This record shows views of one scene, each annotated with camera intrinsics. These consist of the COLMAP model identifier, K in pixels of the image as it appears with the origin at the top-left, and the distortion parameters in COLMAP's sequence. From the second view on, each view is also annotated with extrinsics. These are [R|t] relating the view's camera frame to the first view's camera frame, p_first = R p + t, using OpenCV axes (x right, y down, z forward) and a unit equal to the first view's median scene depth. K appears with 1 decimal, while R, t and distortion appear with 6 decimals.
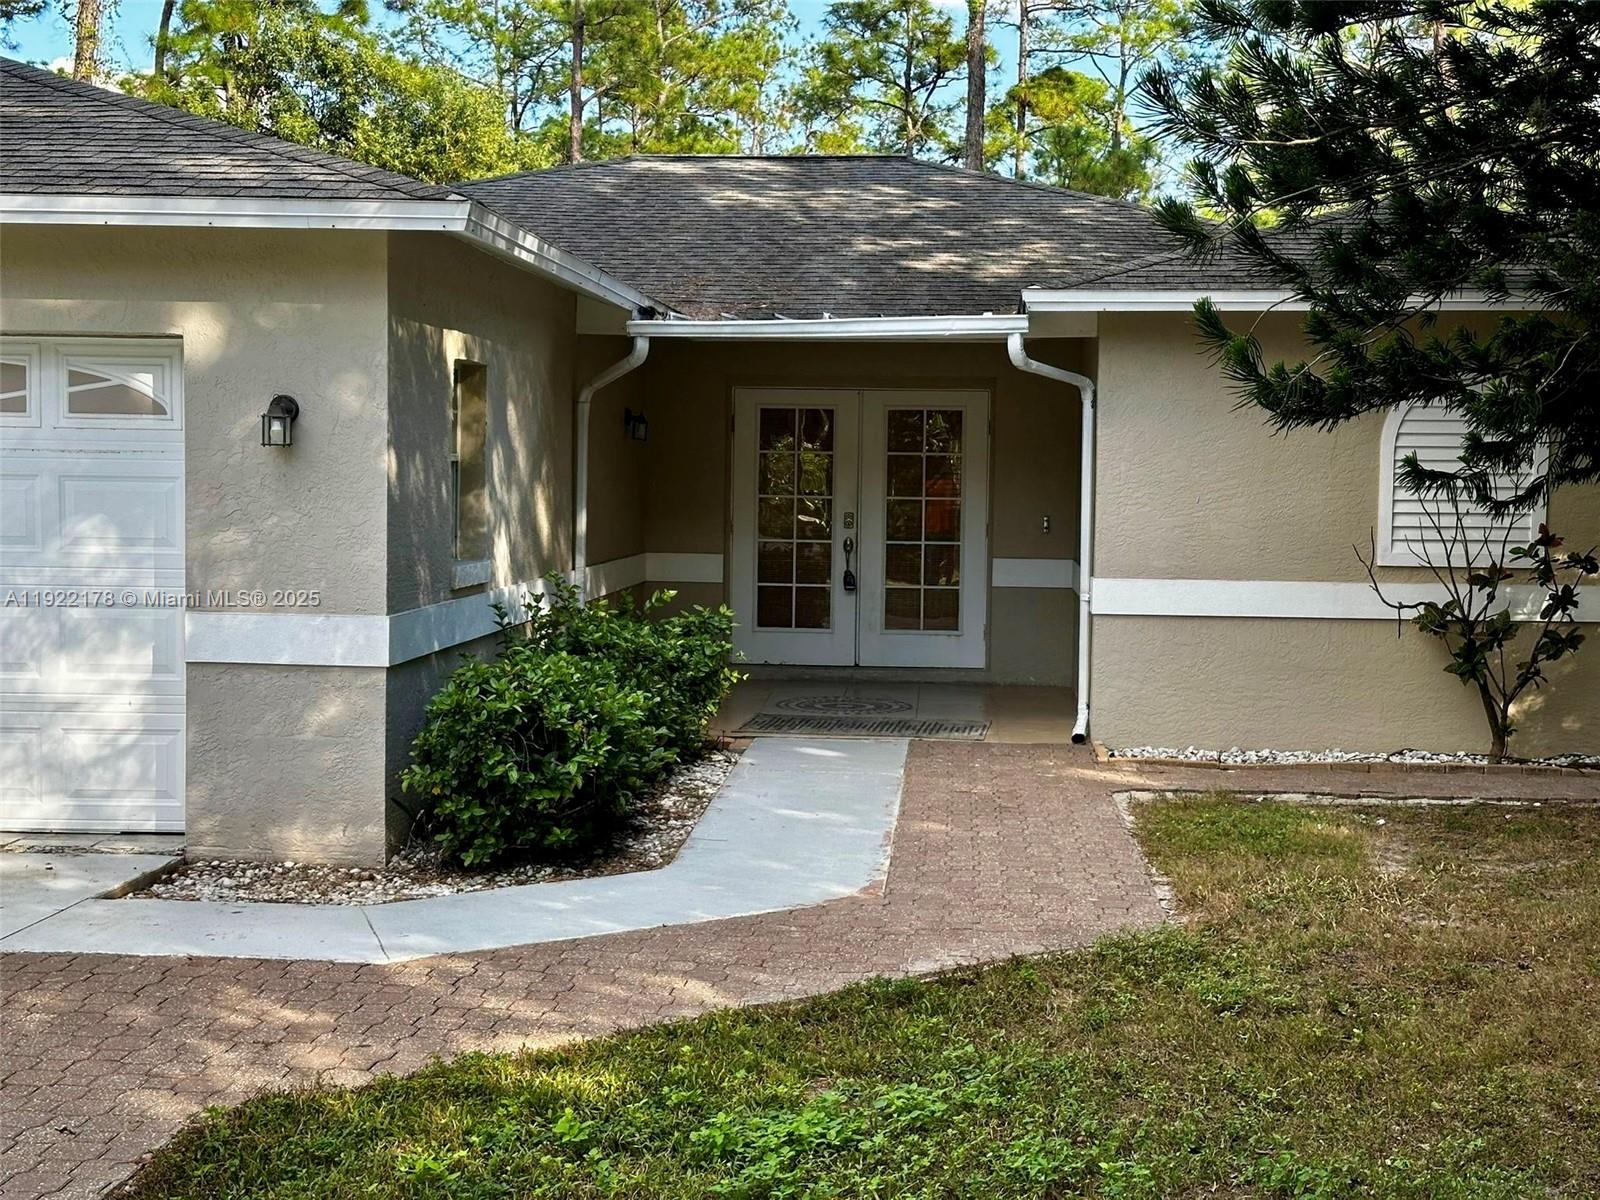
lens RADIAL K [[2055.6, 0, 802.9], [0, 2055.6, 561.2], [0, 0, 1]] dist [0.221558, -0.001881]
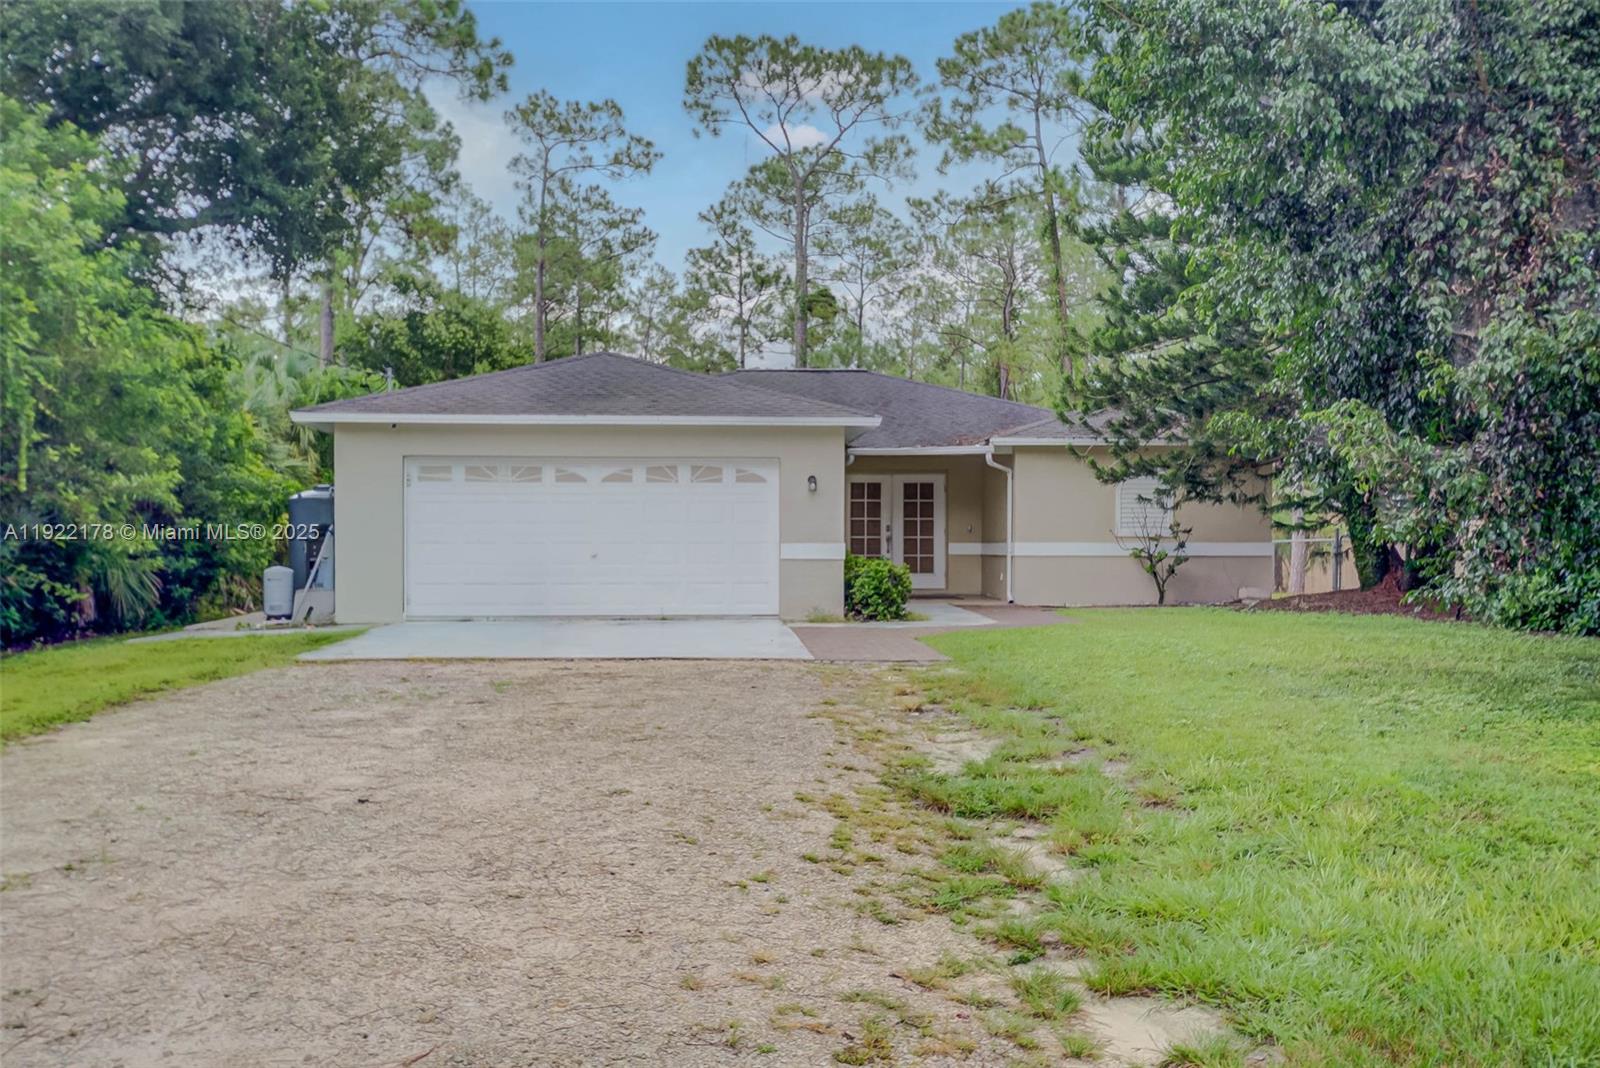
lens RADIAL K [[1316.1, 0, 800.0], [0, 1316.1, 534.0], [0, 0, 1]] dist [0.110448, 0.000186]
pose [[0.993603, -0.011871, 0.112301, -0.347778], [0.016592, 0.999013, -0.041196, 0.066605], [-0.111701, 0.042796, 0.992820, -0.713011]]
